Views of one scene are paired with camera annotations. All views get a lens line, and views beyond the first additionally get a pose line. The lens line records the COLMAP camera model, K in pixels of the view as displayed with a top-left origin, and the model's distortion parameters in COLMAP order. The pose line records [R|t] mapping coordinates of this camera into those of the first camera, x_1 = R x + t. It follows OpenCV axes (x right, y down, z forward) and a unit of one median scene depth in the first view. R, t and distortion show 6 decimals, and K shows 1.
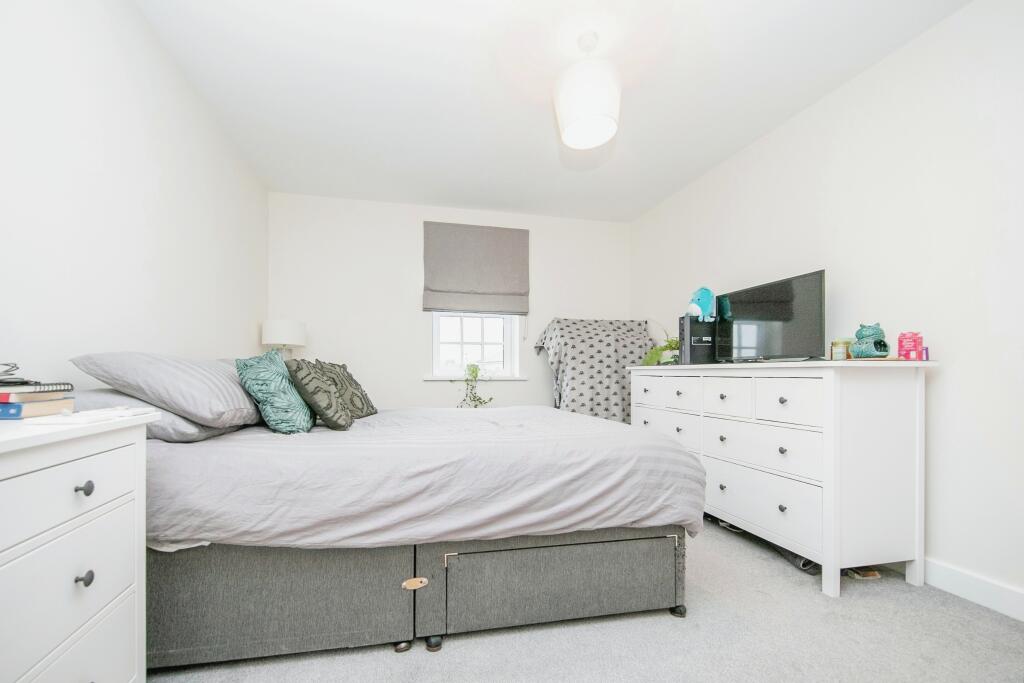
lens RADIAL K [[413.3, 0, 475.6], [0, 413.3, 374.3], [0, 0, 1]] dist [0.000838, -0.000038]
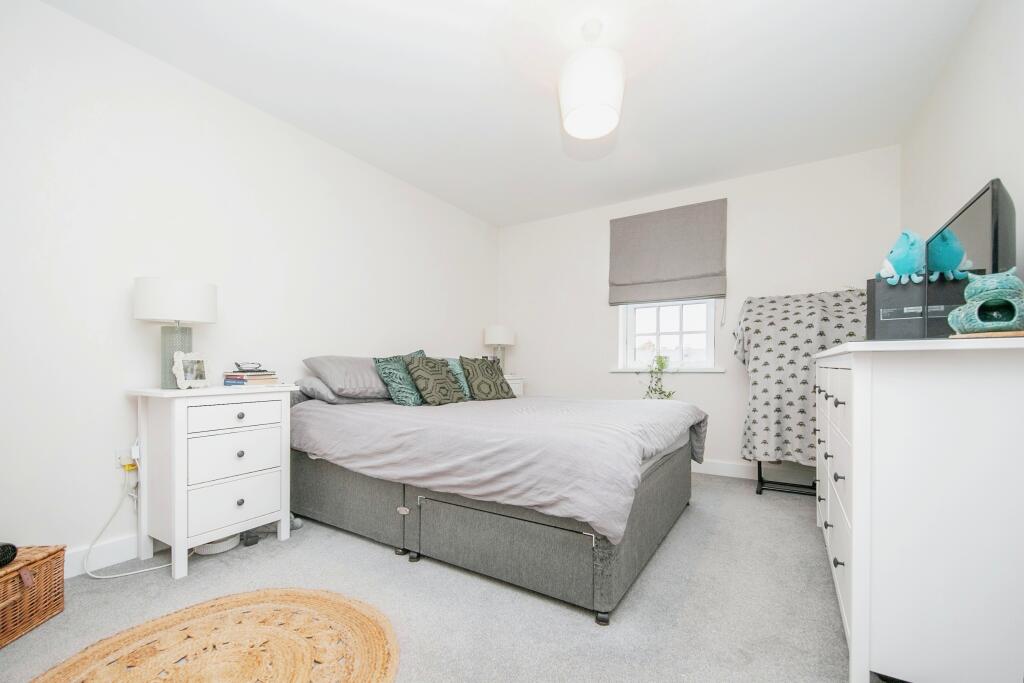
lens RADIAL K [[413.3, 0, 521.6], [0, 413.3, 366.8], [0, 0, 1]] dist [0.000838, -0.000038]
pose [[0.732786, -0.004269, -0.680446, 0.550445], [0.004478, 0.999989, -0.001451, 0.002166], [0.680445, -0.001983, 0.732797, 0.105359]]
